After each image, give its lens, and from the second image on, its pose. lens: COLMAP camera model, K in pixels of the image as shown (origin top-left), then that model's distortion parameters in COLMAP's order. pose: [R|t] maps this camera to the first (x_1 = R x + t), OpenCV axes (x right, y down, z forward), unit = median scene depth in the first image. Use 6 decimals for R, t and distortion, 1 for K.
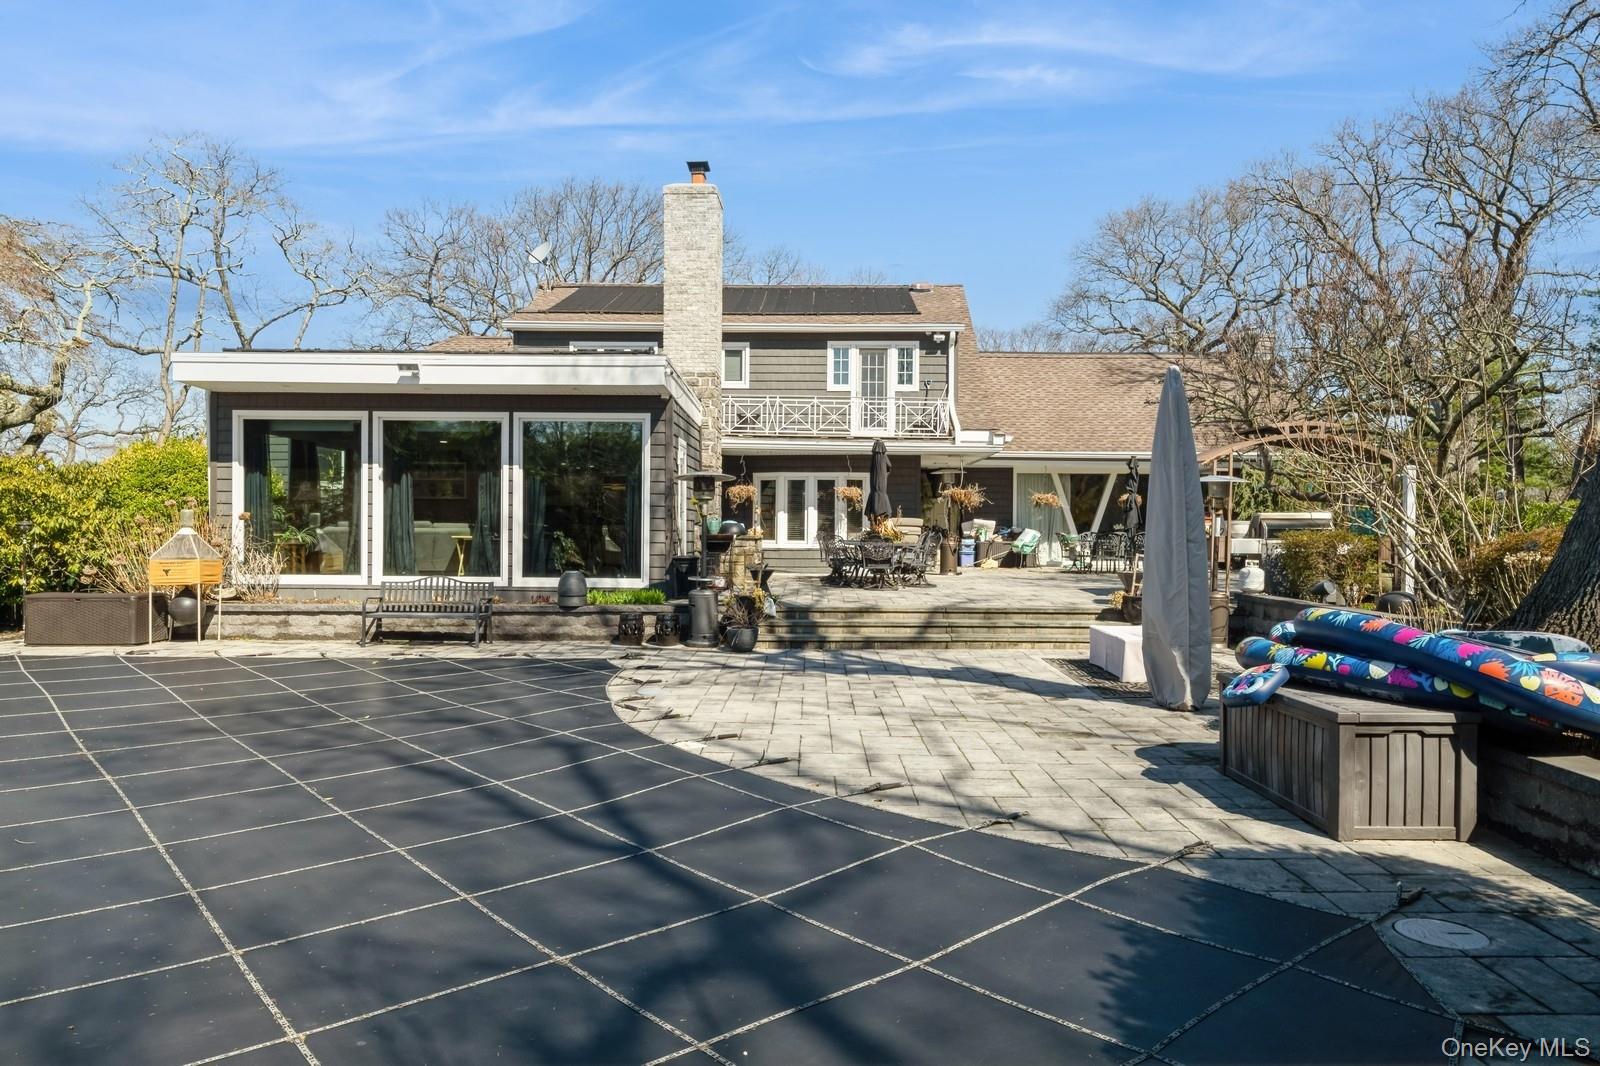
lens RADIAL K [[1097.8, 0, 801.5], [0, 1097.8, 528.7], [0, 0, 1]] dist [-0.003944, -0.001096]
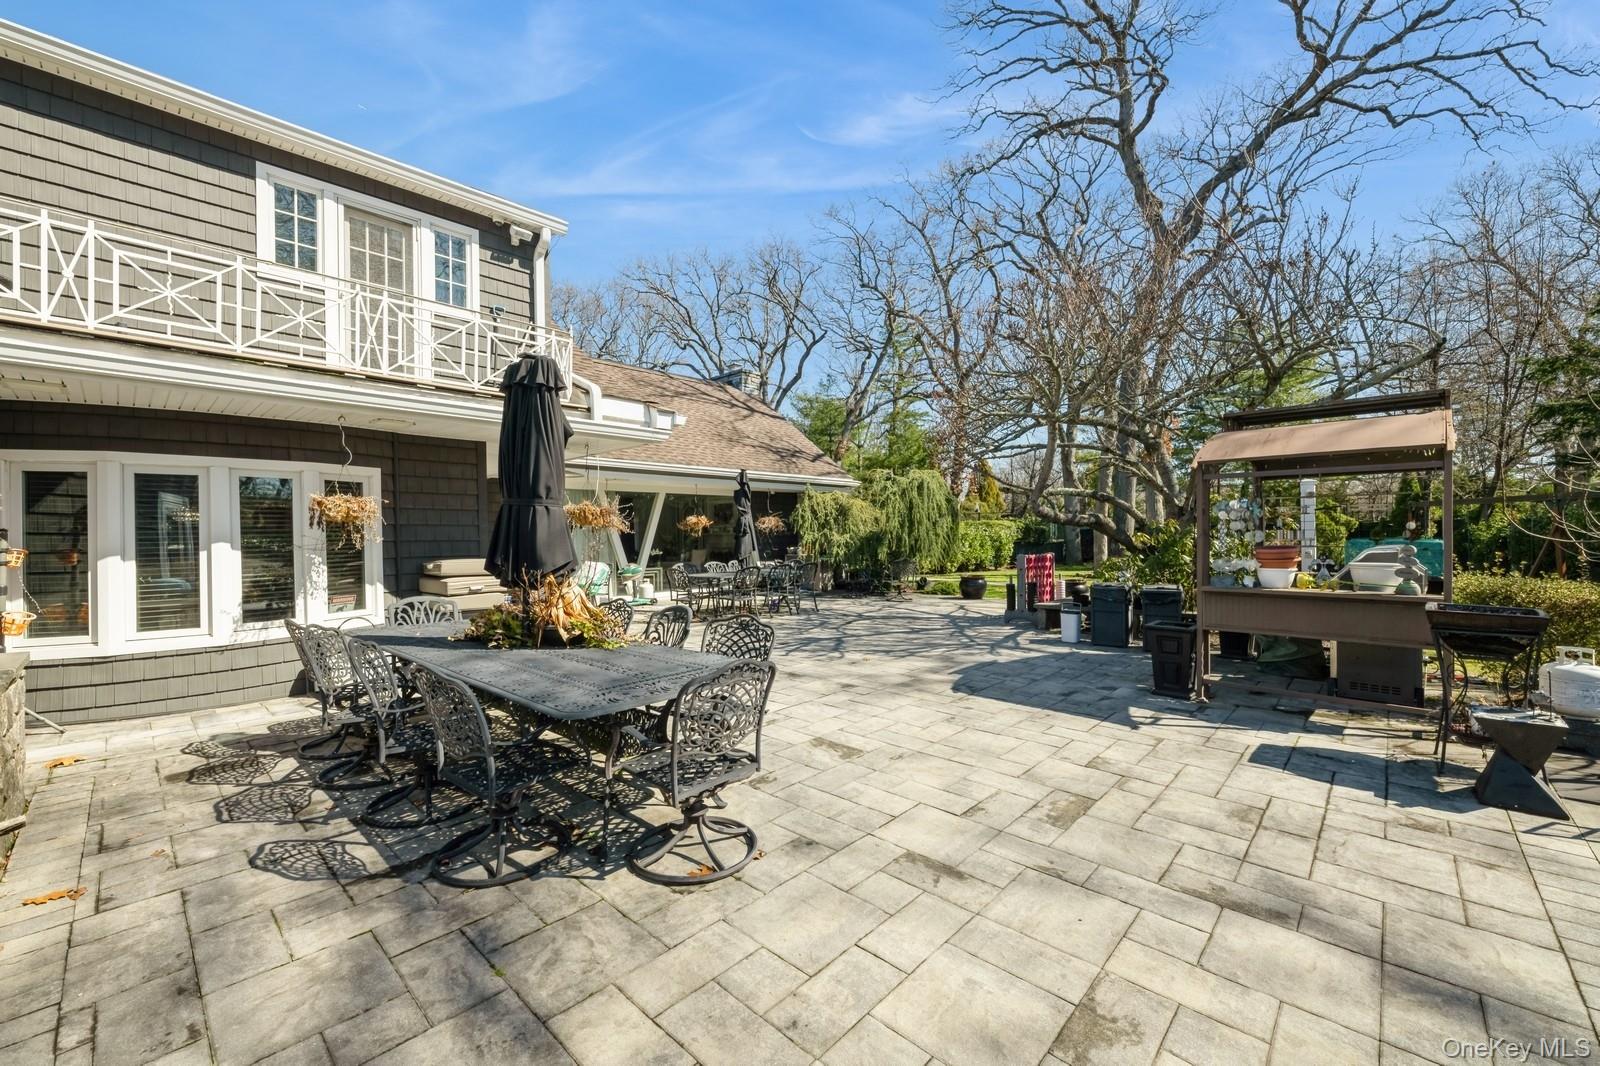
lens RADIAL K [[637.8, 0, 805.6], [0, 637.8, 535.5], [0, 0, 1]] dist [-0.000587, 0.000410]
pose [[0.671927, -0.016888, 0.740425, -0.019844], [0.020700, 0.999778, 0.004019, -0.018586], [-0.740328, 0.012627, 0.672127, 0.673571]]
